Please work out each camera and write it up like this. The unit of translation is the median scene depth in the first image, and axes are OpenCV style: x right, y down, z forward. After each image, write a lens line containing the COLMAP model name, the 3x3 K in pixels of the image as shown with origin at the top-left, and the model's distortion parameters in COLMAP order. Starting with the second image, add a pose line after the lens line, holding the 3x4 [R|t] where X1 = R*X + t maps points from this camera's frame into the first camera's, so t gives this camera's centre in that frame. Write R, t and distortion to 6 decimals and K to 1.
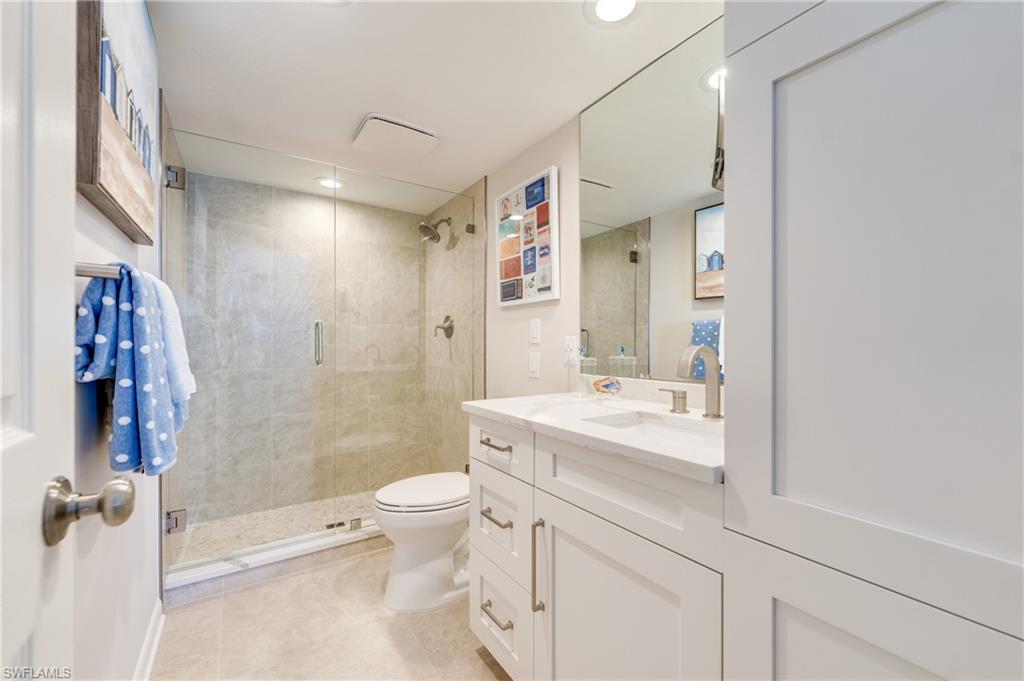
lens RADIAL K [[416.6, 0, 515.0], [0, 416.6, 340.6], [0, 0, 1]] dist [0.000085, 0.000185]
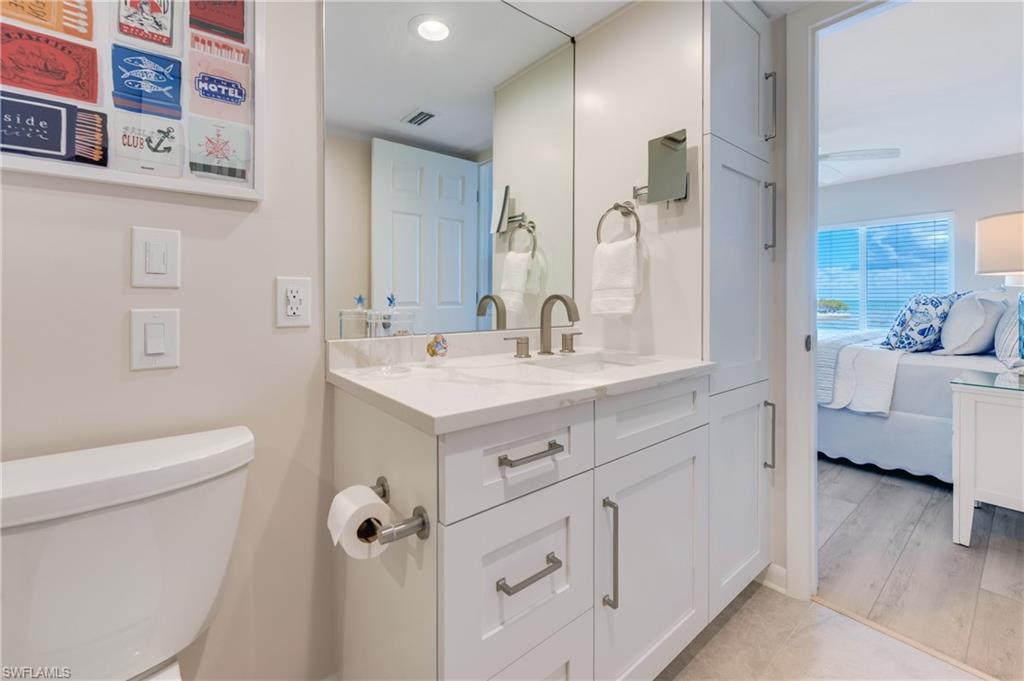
lens RADIAL K [[430.8, 0, 515.4], [0, 430.8, 298.3], [0, 0, 1]] dist [-0.000181, 0.000000]
pose [[-0.100842, 0.003102, 0.994898, -0.427195], [-0.008653, 0.999955, -0.003995, 0.017173], [-0.994865, -0.009012, -0.100811, 0.697991]]
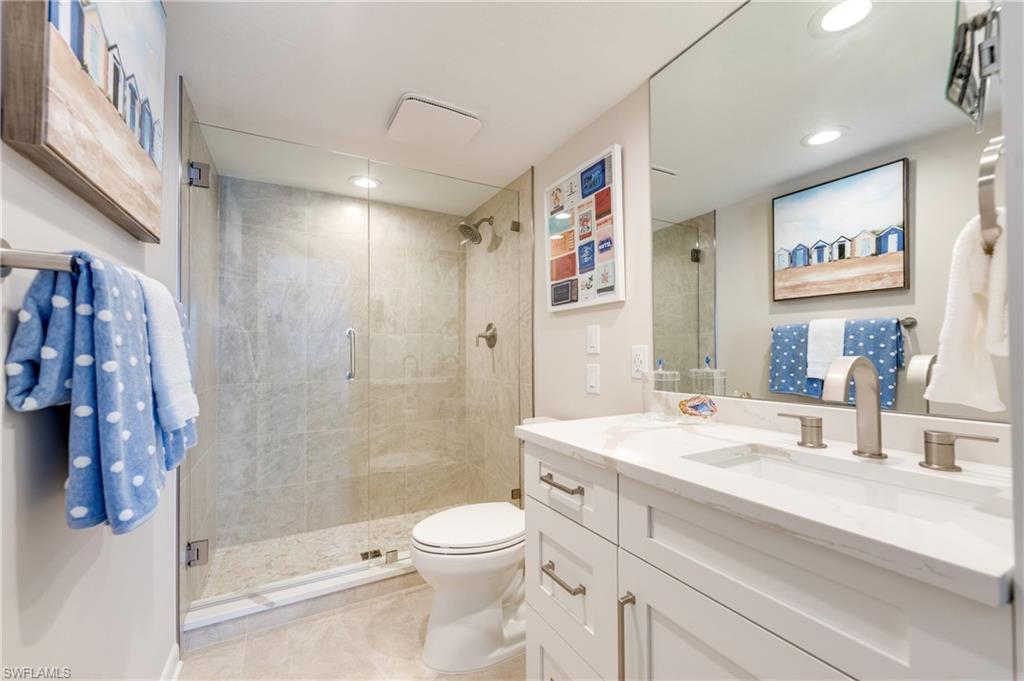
lens RADIAL K [[416.6, 0, 515.0], [0, 416.6, 340.6], [0, 0, 1]] dist [0.000085, 0.000185]
pose [[0.996254, -0.009177, -0.085981, -0.040886], [0.007195, 0.999702, -0.023342, -0.001017], [0.086170, 0.022636, 0.996023, 0.134724]]
